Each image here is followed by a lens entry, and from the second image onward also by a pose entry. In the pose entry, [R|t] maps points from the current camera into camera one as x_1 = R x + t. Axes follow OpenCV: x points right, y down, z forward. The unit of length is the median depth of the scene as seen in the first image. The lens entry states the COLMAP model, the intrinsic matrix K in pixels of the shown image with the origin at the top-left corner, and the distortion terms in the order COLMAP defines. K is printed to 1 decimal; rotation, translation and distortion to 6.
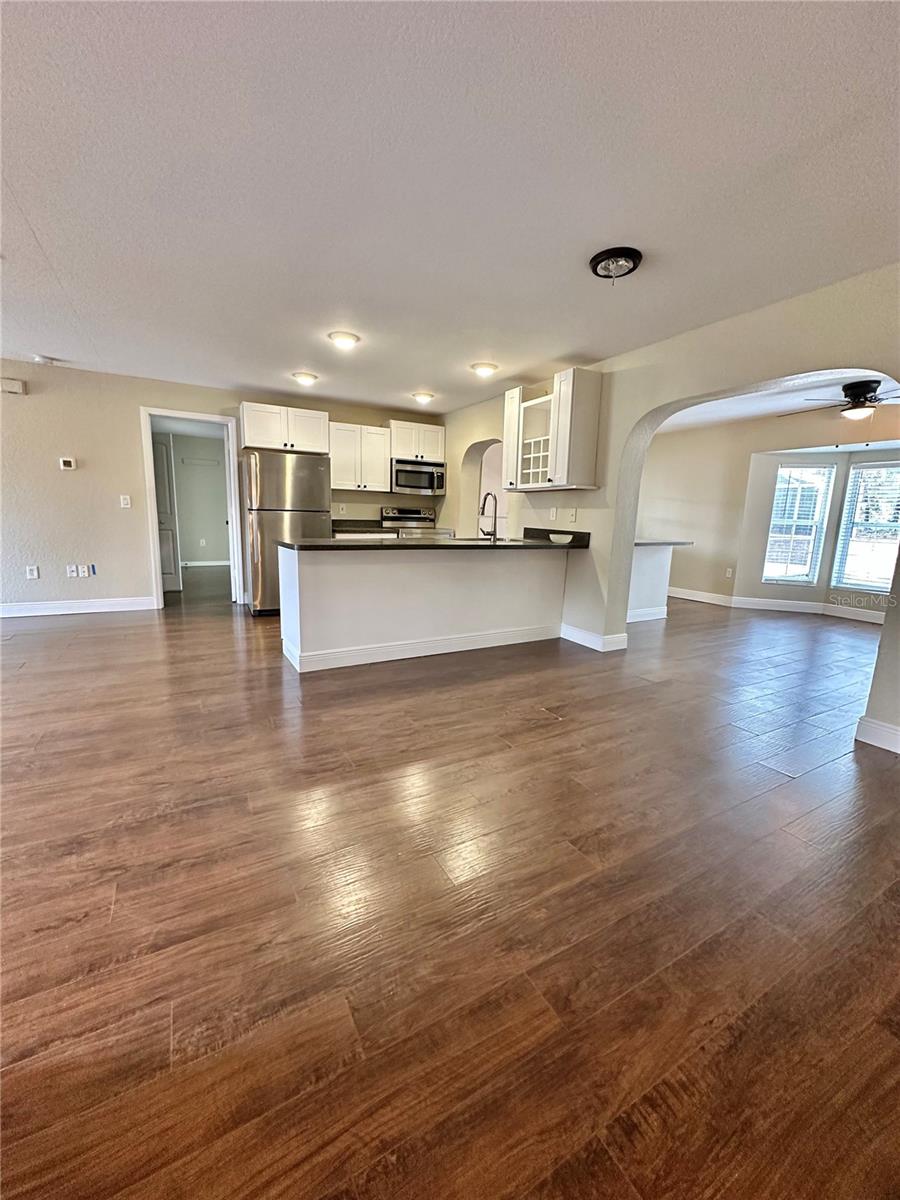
lens RADIAL K [[477.6, 0, 455.9], [0, 477.6, 600.0], [0, 0, 1]] dist [0.000238, 0.000129]
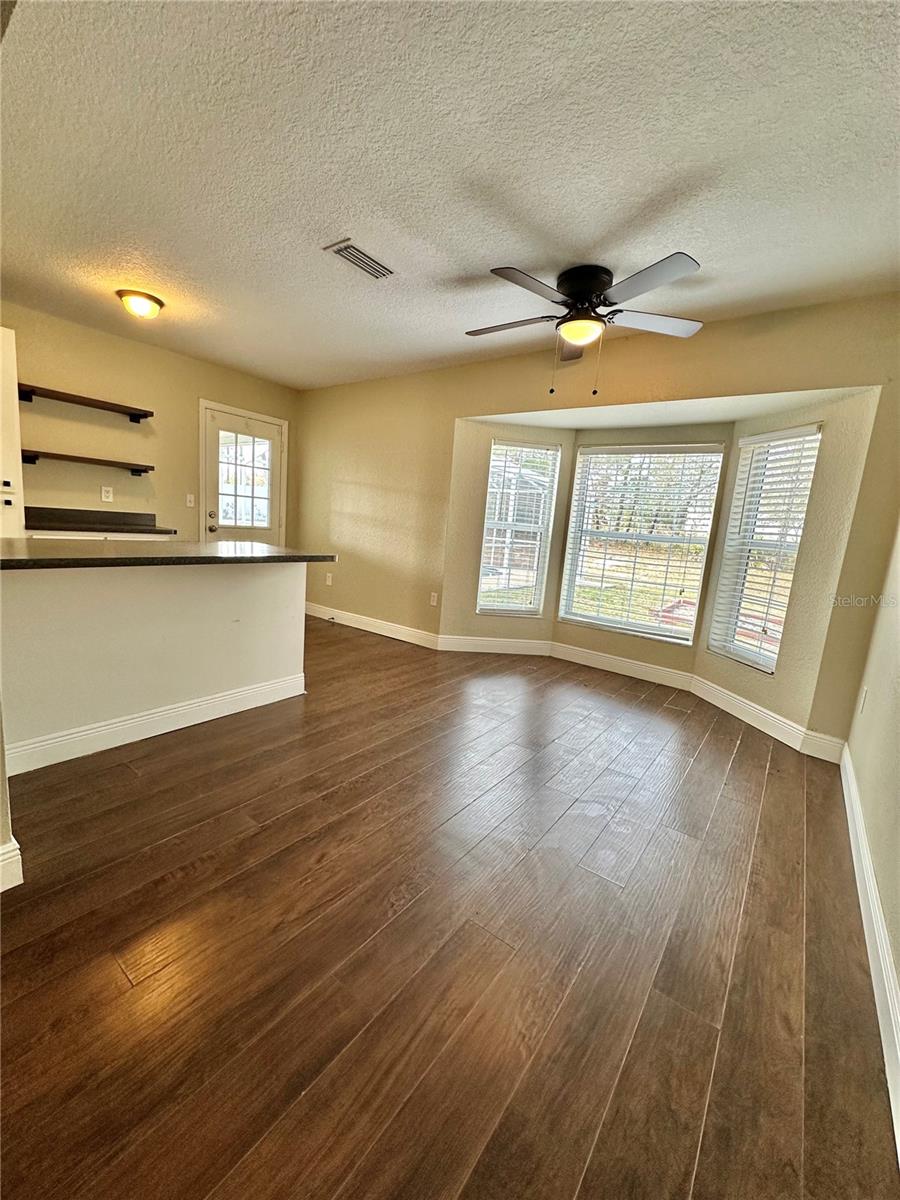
lens RADIAL K [[477.2, 0, 450.0], [0, 477.2, 600.0], [0, 0, 1]] dist [0.000606, 0.000299]
pose [[0.918156, -0.019901, 0.395719, 0.365123], [0.016636, 0.999793, 0.011682, -0.069411], [-0.395869, -0.004142, 0.918298, 0.421464]]
